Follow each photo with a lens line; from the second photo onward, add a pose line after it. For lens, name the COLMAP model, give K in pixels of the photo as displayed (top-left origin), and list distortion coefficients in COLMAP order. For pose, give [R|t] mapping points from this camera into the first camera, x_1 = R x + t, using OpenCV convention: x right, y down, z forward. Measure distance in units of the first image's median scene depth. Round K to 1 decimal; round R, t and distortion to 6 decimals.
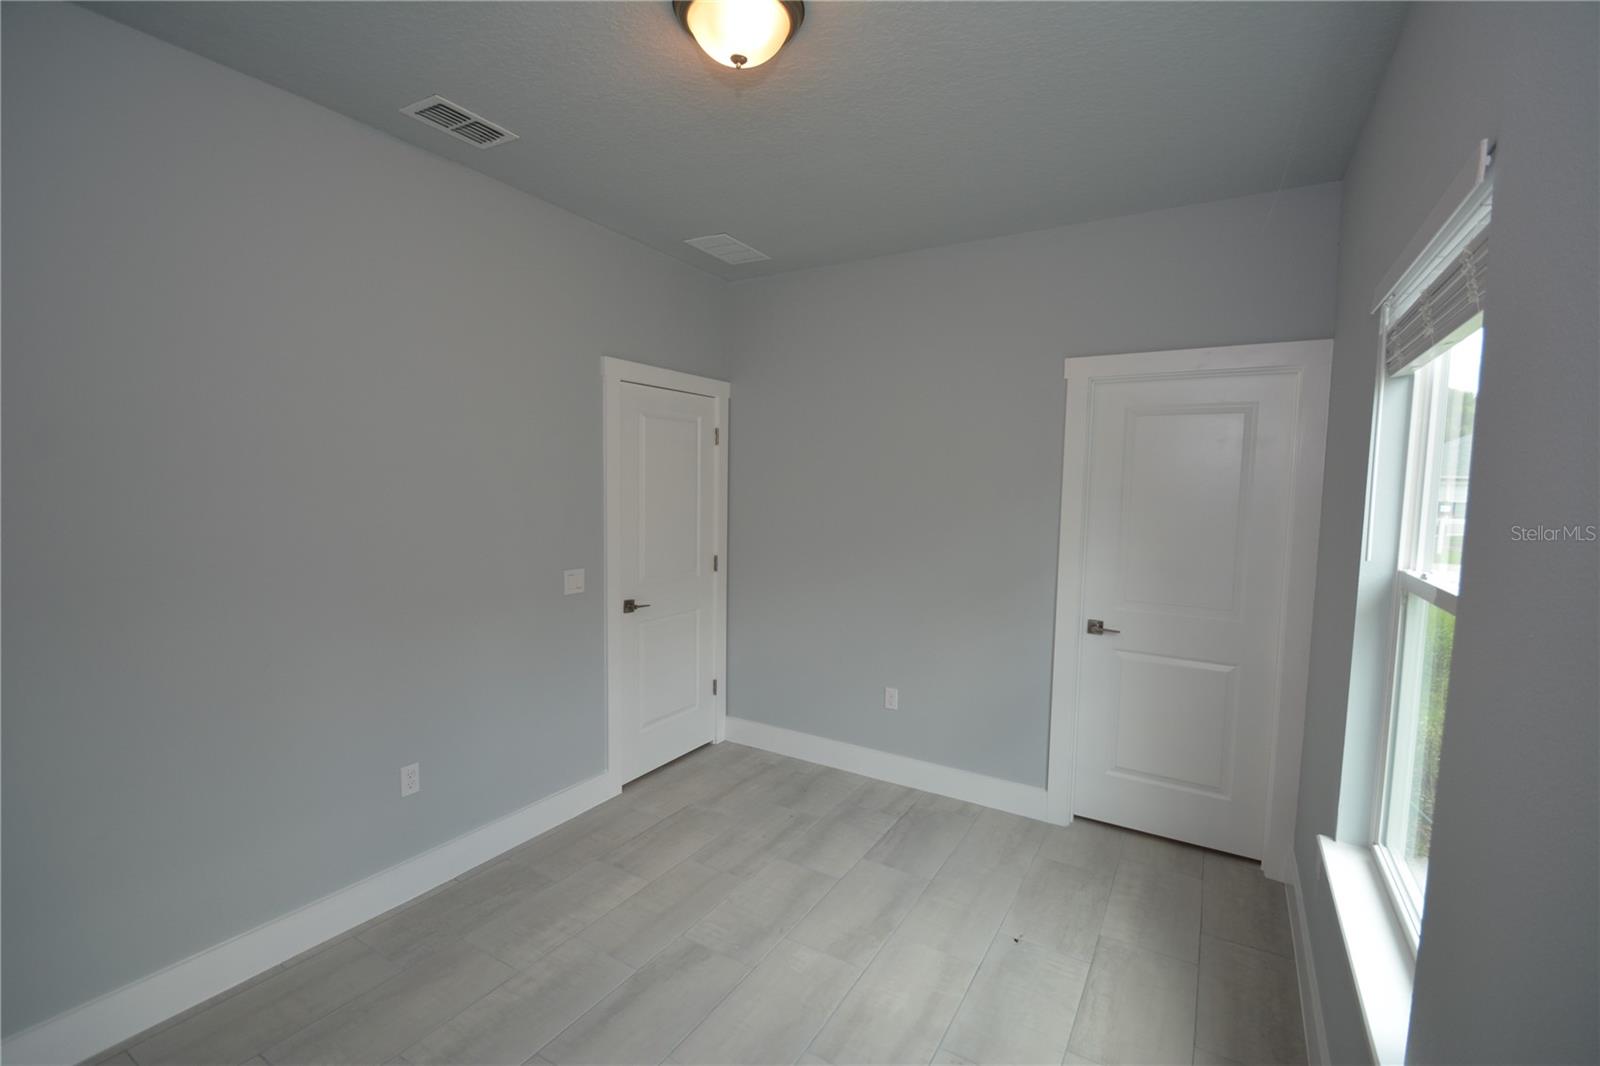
lens RADIAL K [[700.2, 0, 803.1], [0, 700.2, 538.4], [0, 0, 1]] dist [0.019108, -0.019123]
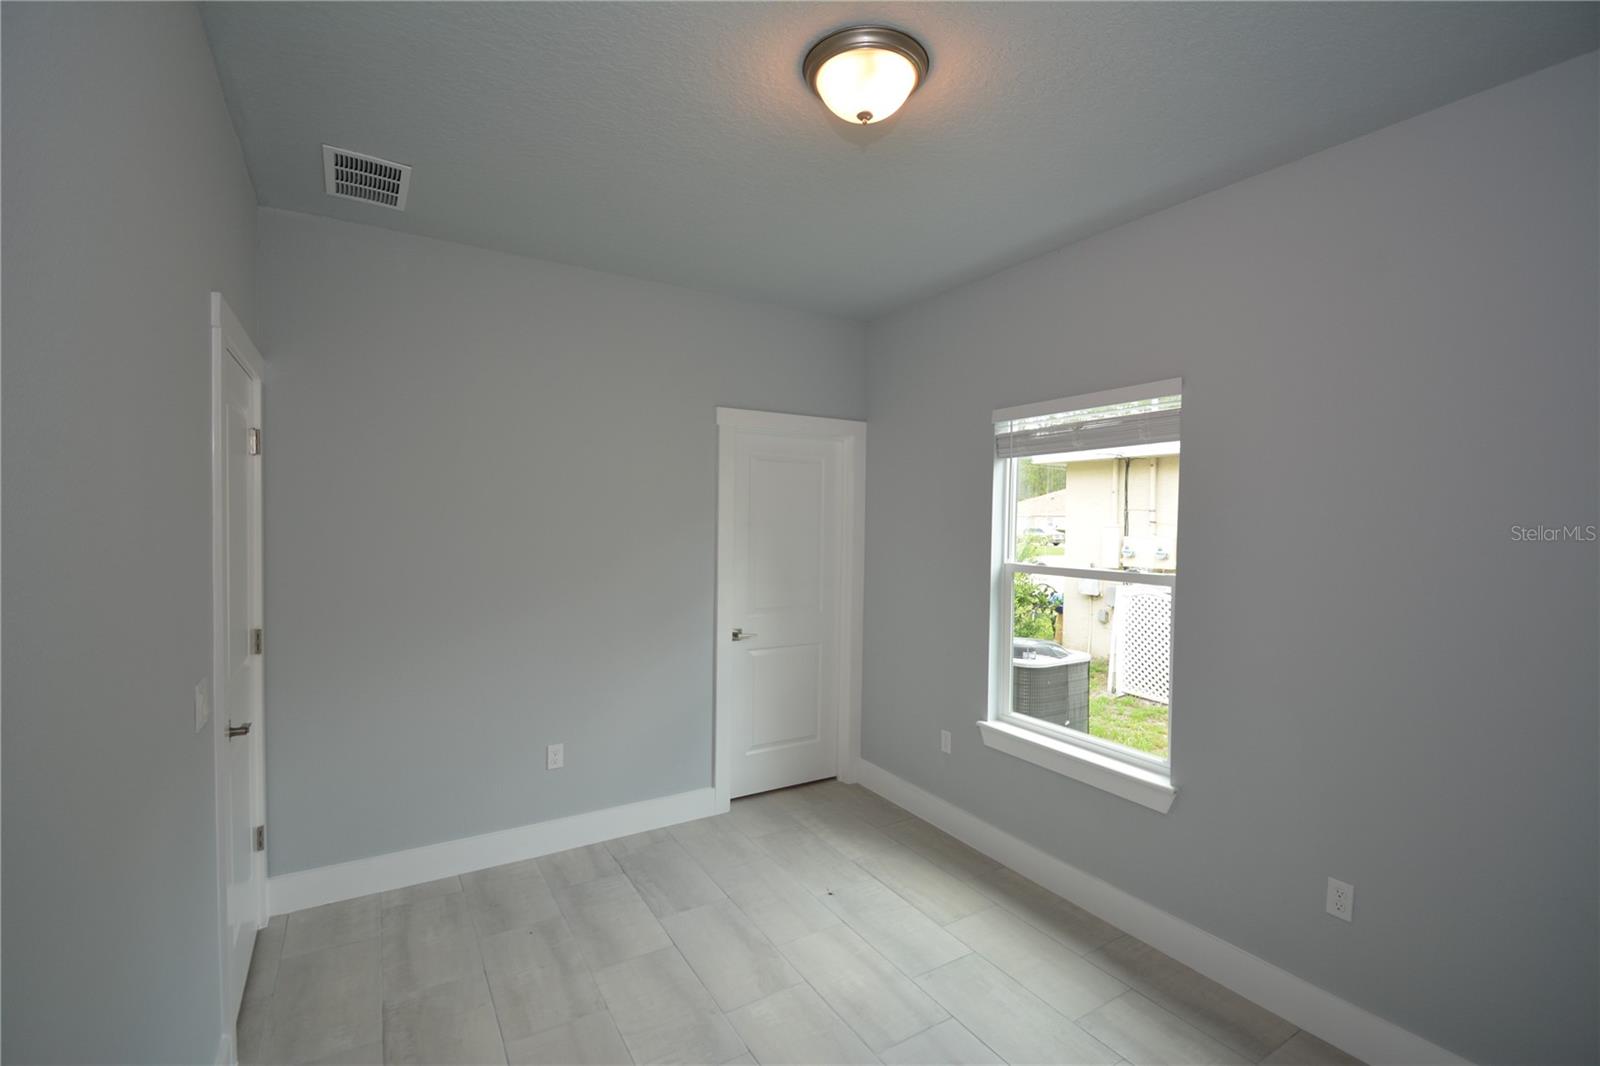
lens RADIAL K [[700.2, 0, 803.1], [0, 700.2, 538.4], [0, 0, 1]] dist [0.019108, -0.019123]
pose [[0.463097, -0.041136, 0.885352, -0.592470], [0.063599, 0.997890, 0.013098, -0.046547], [-0.884023, 0.050242, 0.464736, 0.345521]]
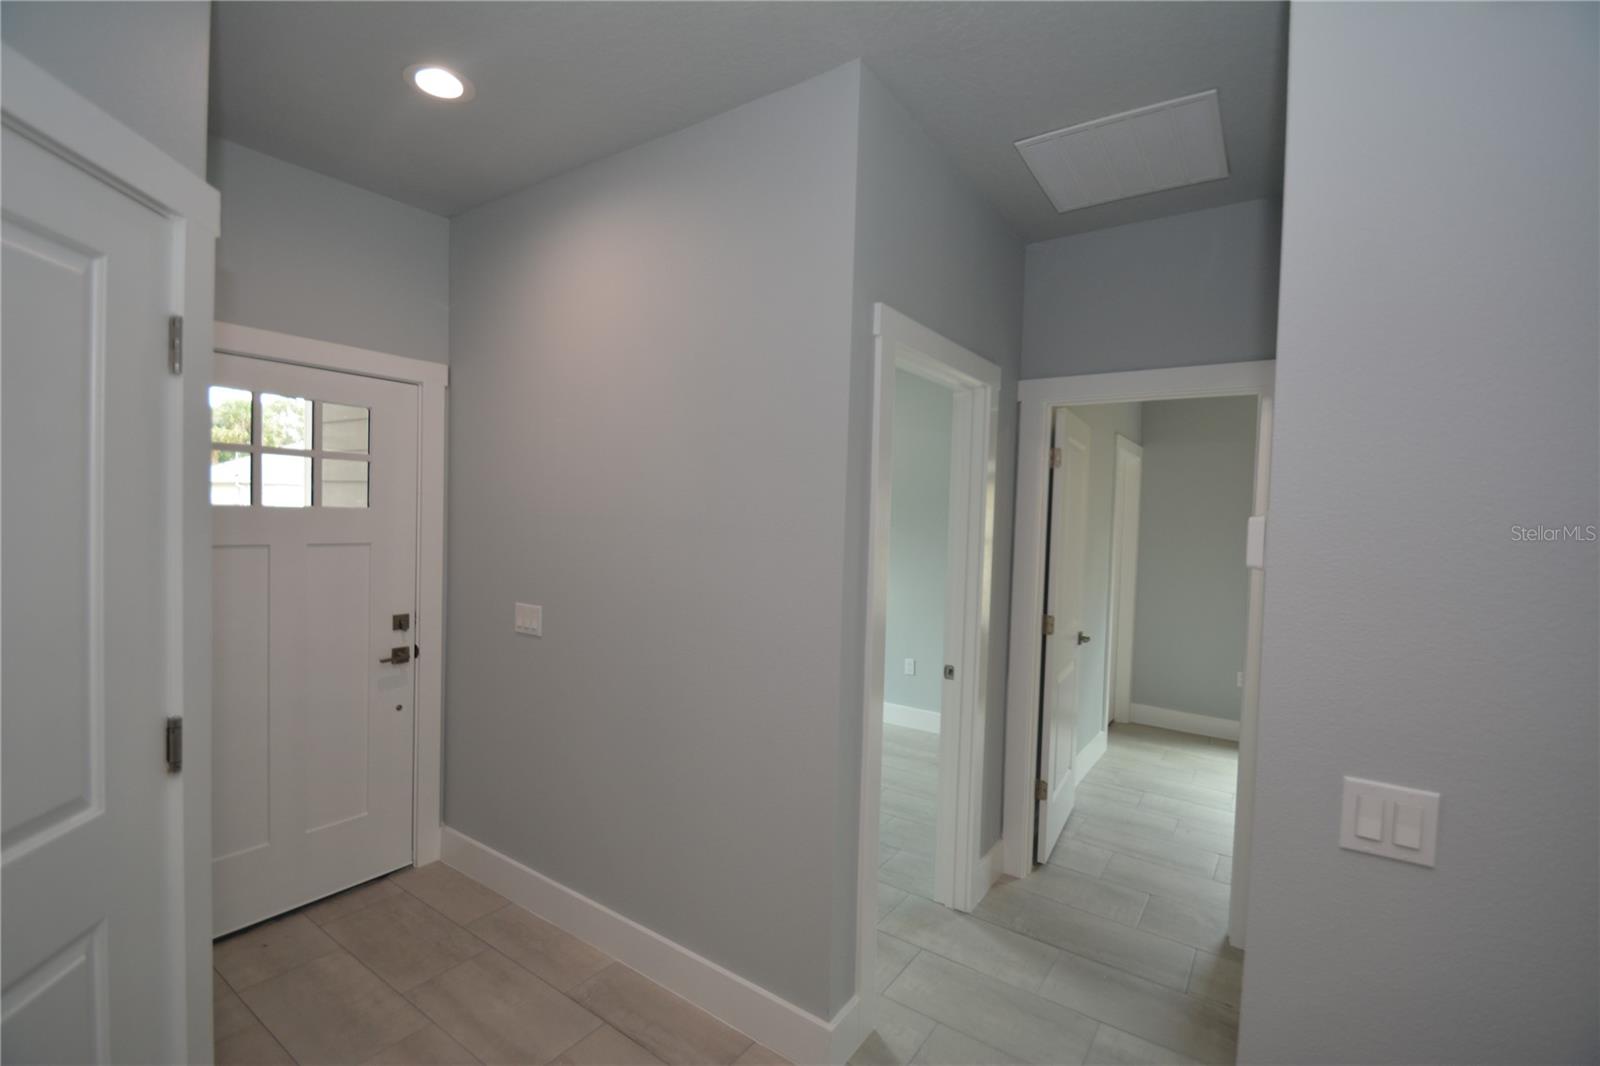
lens RADIAL K [[700.2, 0, 803.1], [0, 700.2, 538.4], [0, 0, 1]] dist [0.019108, -0.019123]
pose [[0.053973, -0.056144, 0.996963, -1.160773], [0.048960, 0.997366, 0.053516, -0.152173], [-0.997341, 0.045923, 0.056580, 1.592569]]
